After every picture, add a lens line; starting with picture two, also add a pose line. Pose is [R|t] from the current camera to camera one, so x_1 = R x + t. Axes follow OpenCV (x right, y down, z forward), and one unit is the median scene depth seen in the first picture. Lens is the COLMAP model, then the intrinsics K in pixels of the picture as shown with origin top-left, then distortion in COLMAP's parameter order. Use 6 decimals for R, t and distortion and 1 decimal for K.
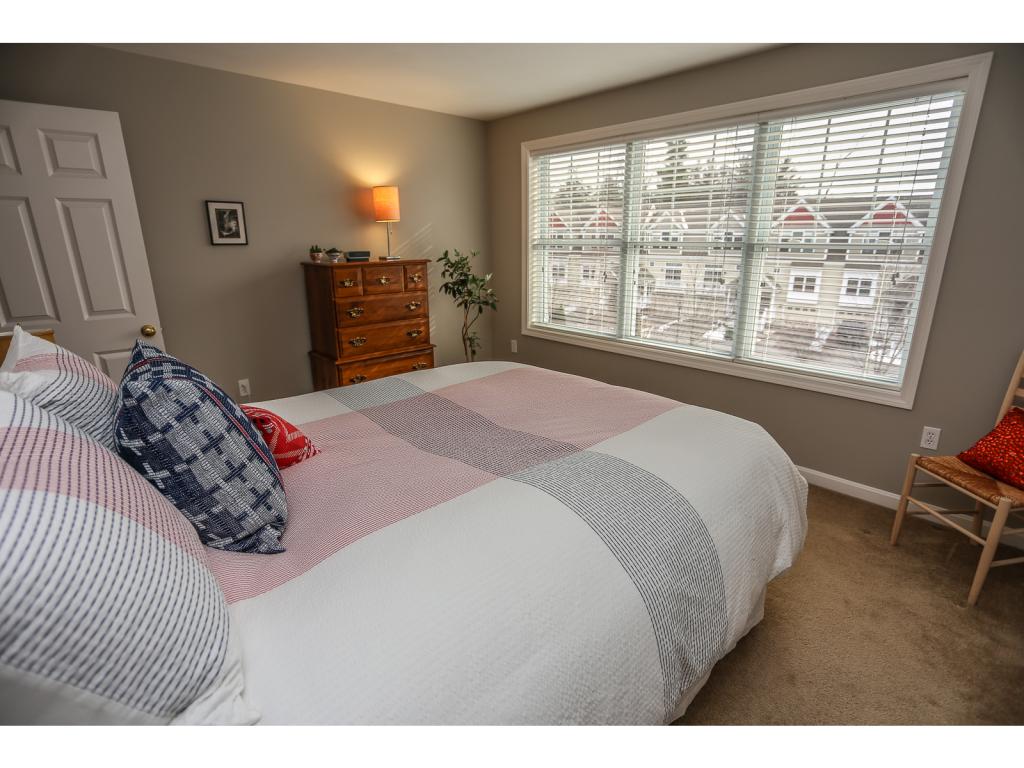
lens RADIAL K [[499.5, 0, 512.0], [0, 499.5, 384.0], [0, 0, 1]] dist [-0.068232, 0.027895]
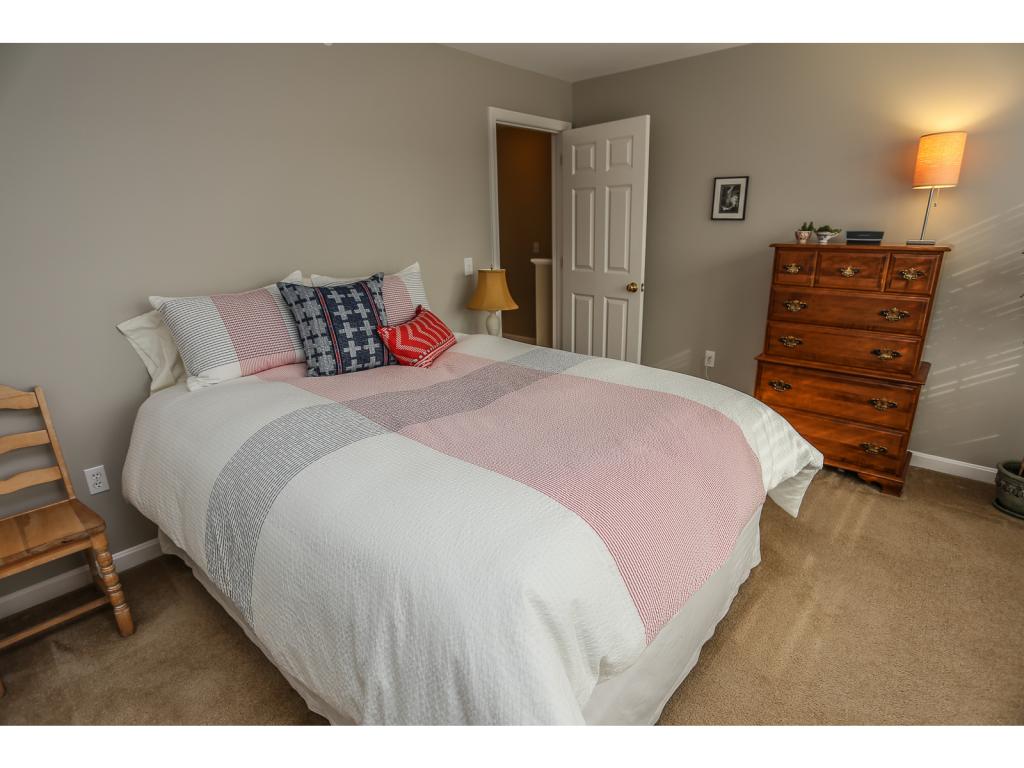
lens RADIAL K [[545.7, 0, 512.0], [0, 545.7, 384.0], [0, 0, 1]] dist [-0.087578, 0.046833]
pose [[0.077576, 0.288683, -0.954277, 0.521623], [-0.257246, 0.930546, 0.260591, -0.134123], [0.963227, 0.225268, 0.146451, 0.454979]]
